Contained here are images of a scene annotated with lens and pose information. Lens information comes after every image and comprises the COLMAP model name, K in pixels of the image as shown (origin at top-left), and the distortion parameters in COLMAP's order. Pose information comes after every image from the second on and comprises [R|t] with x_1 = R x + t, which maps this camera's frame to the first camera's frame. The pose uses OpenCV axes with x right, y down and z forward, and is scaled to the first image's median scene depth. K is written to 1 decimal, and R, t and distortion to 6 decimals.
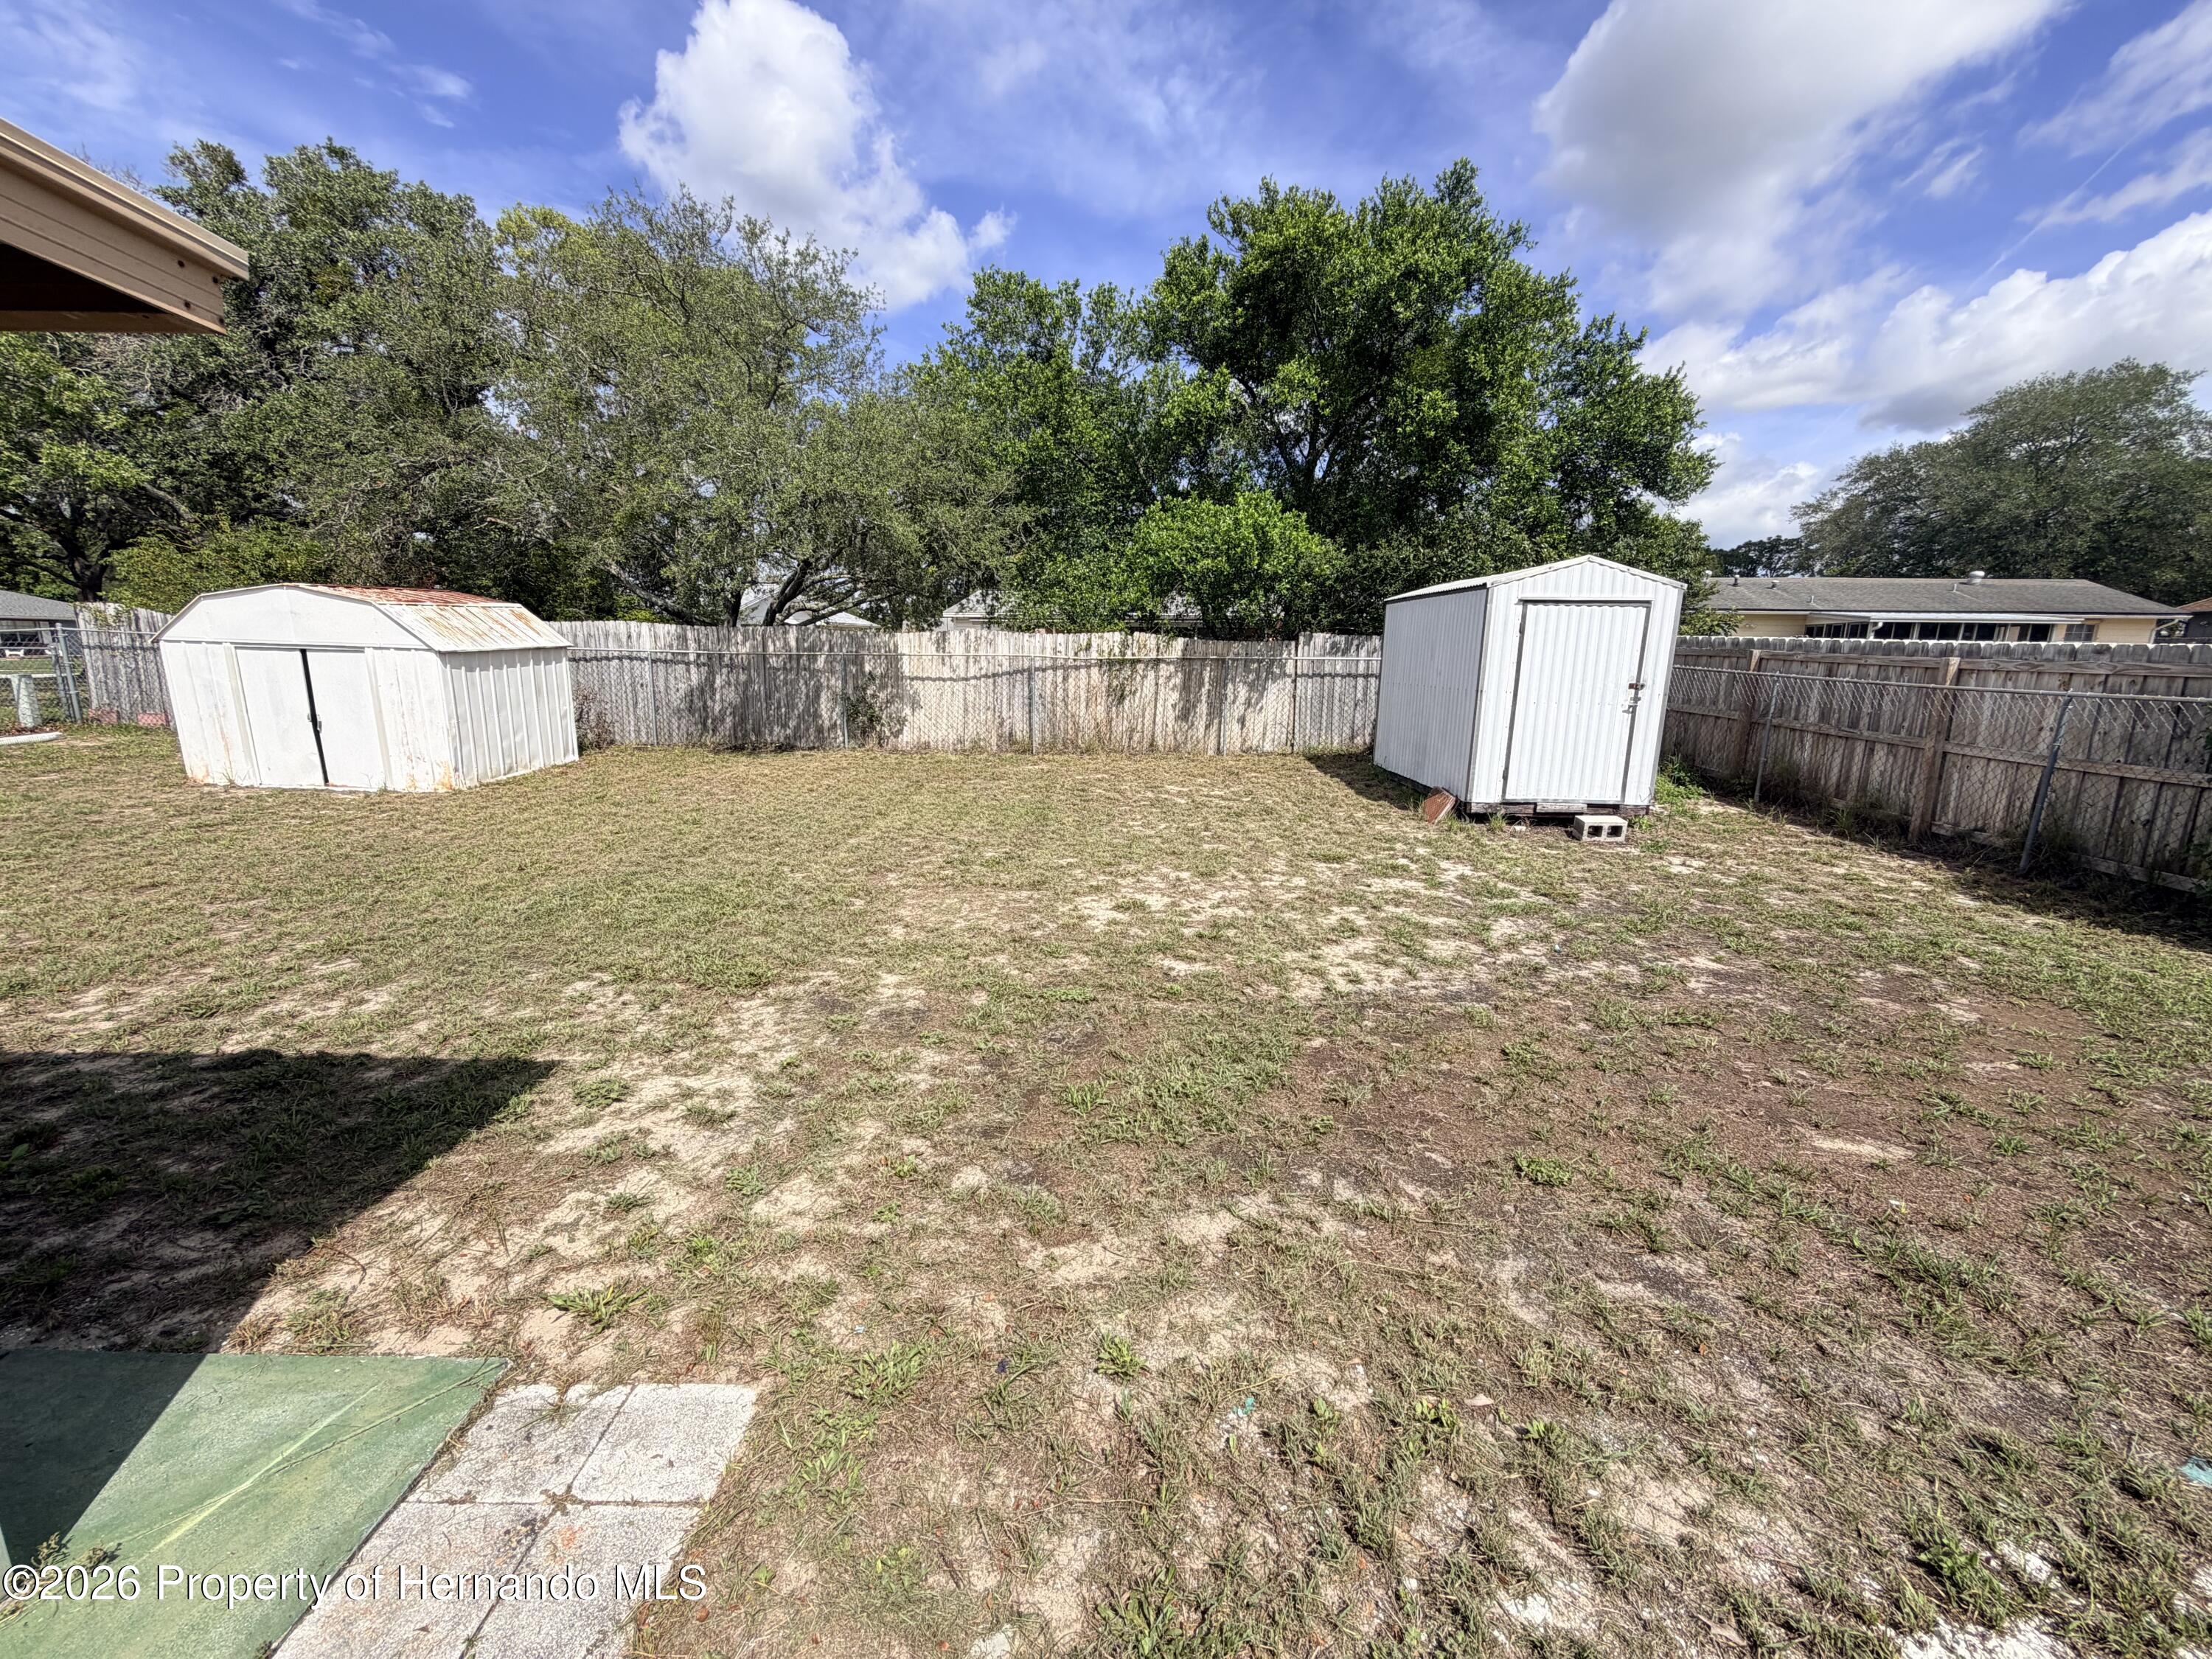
lens RADIAL K [[892.0, 0, 1103.6], [0, 892.0, 833.4], [0, 0, 1]] dist [-0.015208, -0.000093]
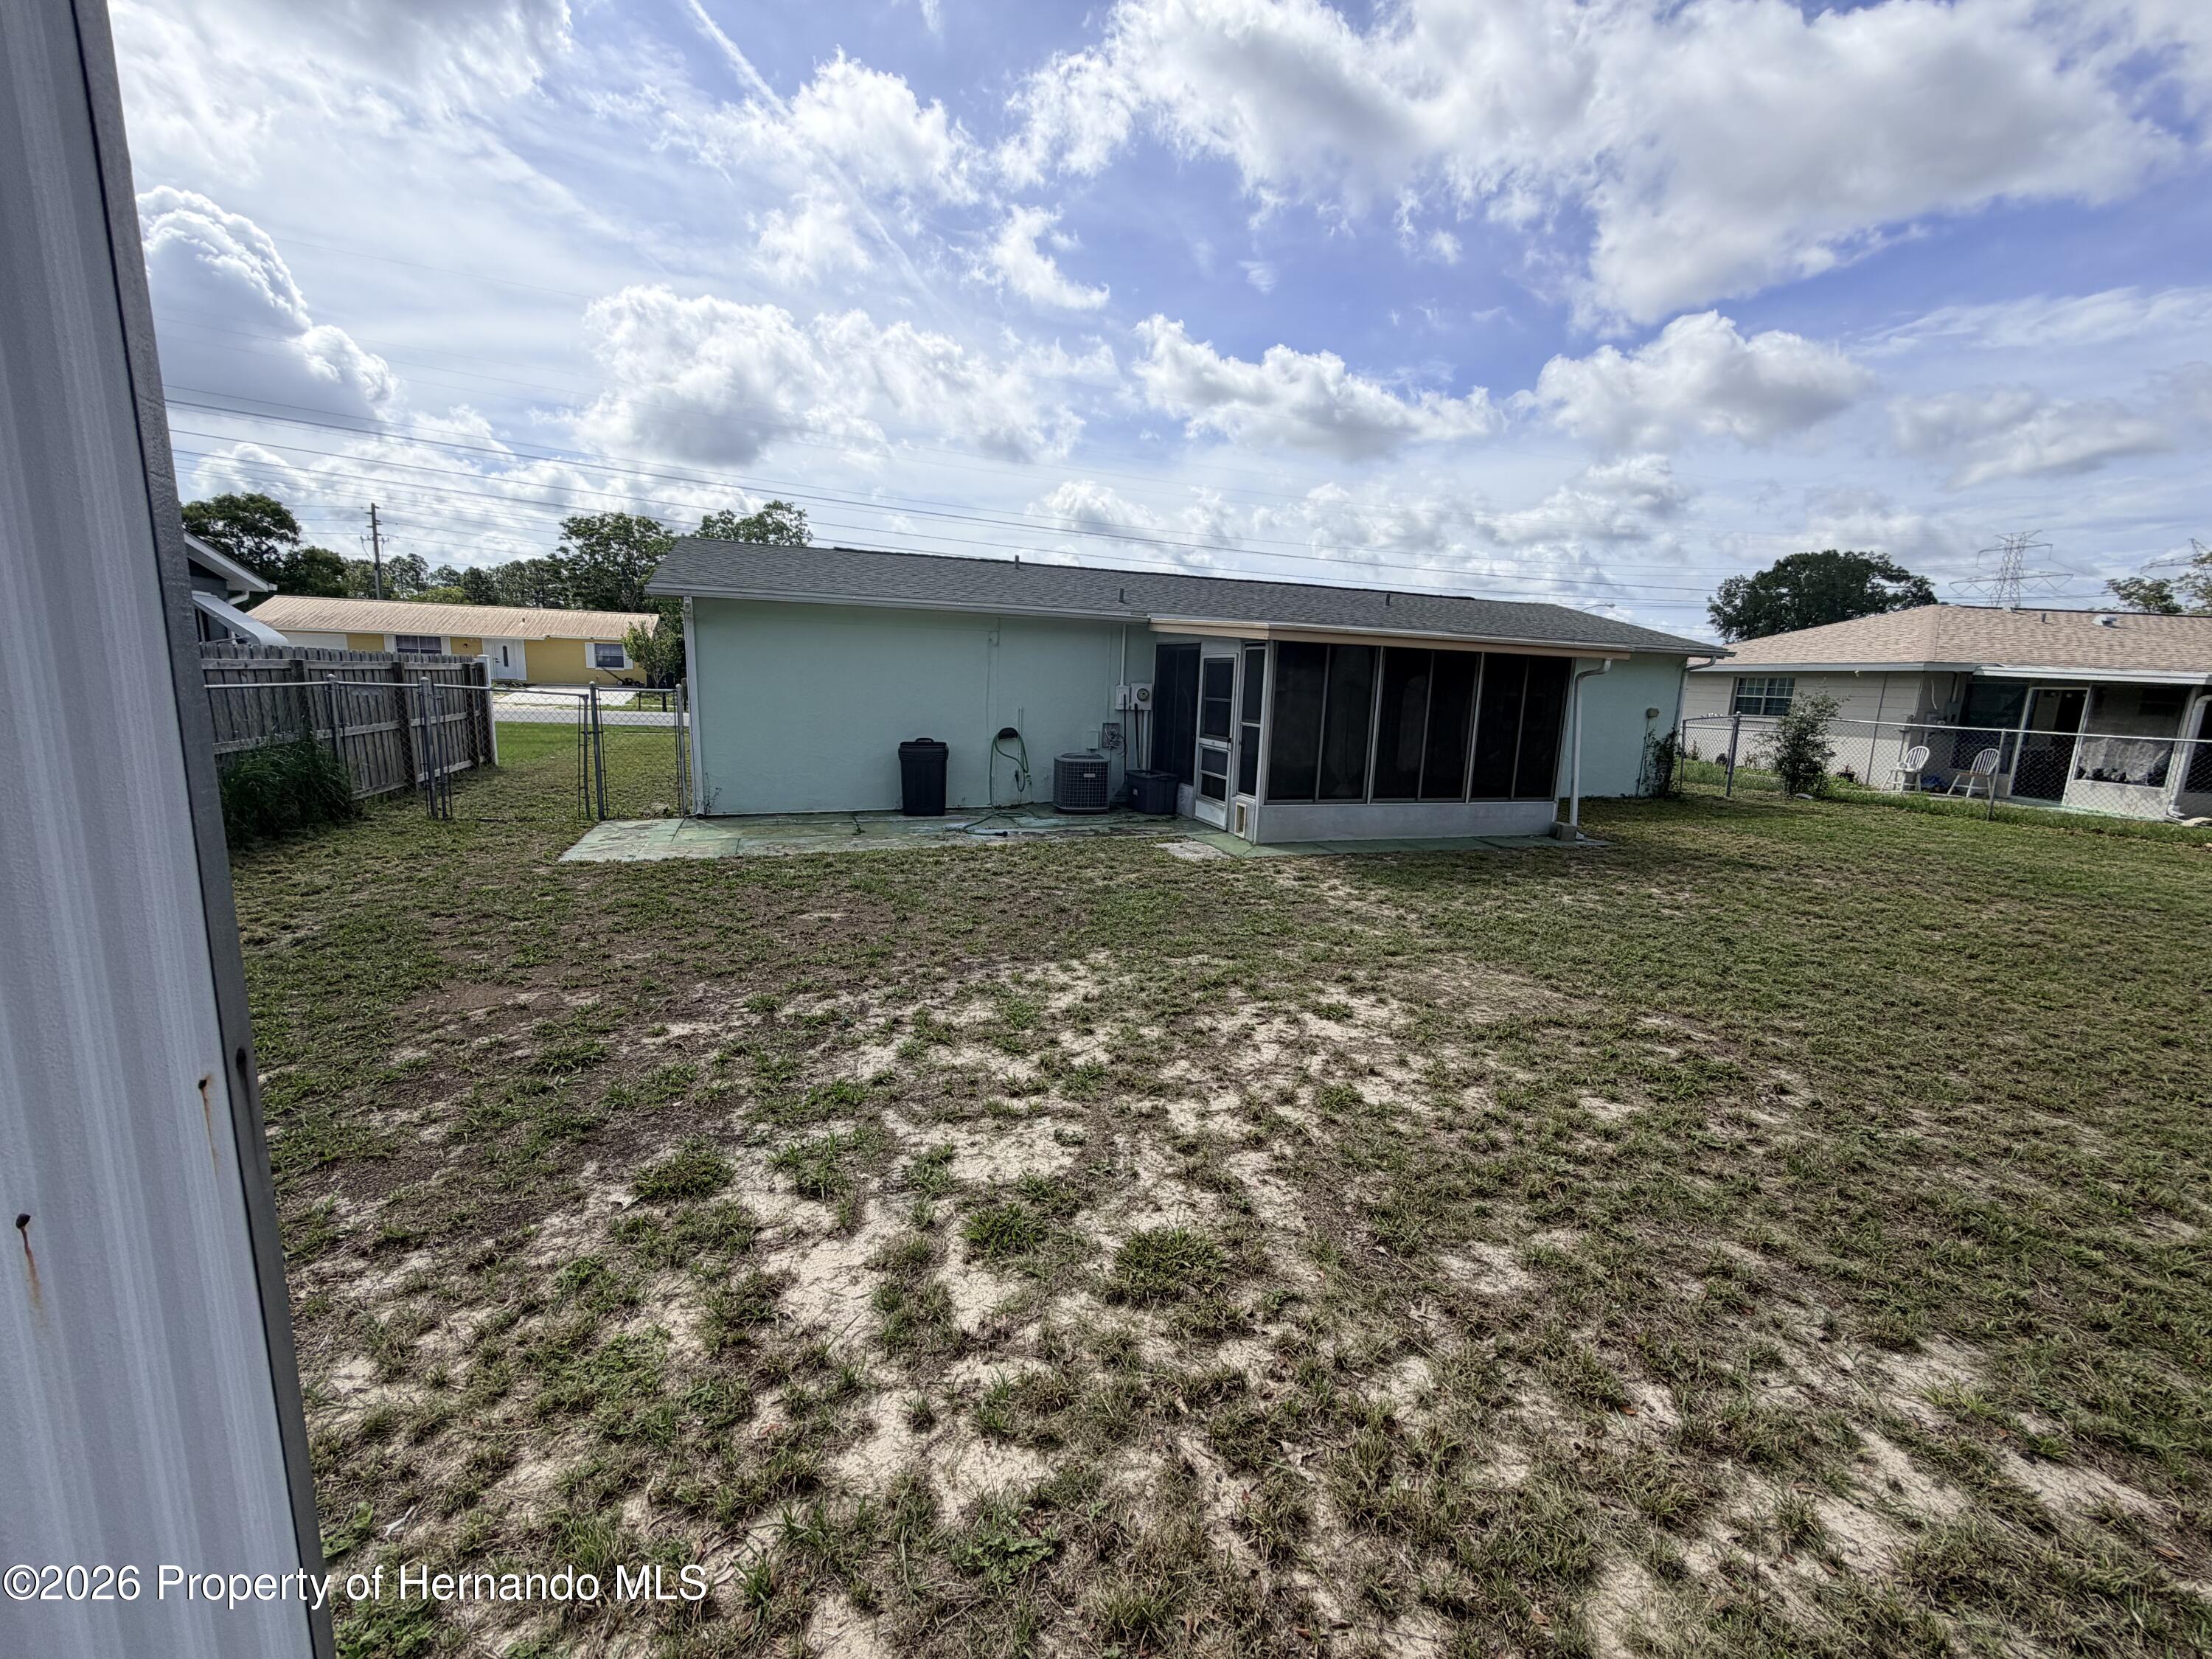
lens RADIAL K [[892.0, 0, 1096.2], [0, 892.0, 844.5], [0, 0, 1]] dist [-0.015208, -0.000093]
pose [[-0.939511, 0.017420, -0.342075, 0.568343], [-0.113036, 0.926986, 0.357658, -0.363151], [0.323329, 0.374691, -0.868945, 1.747318]]
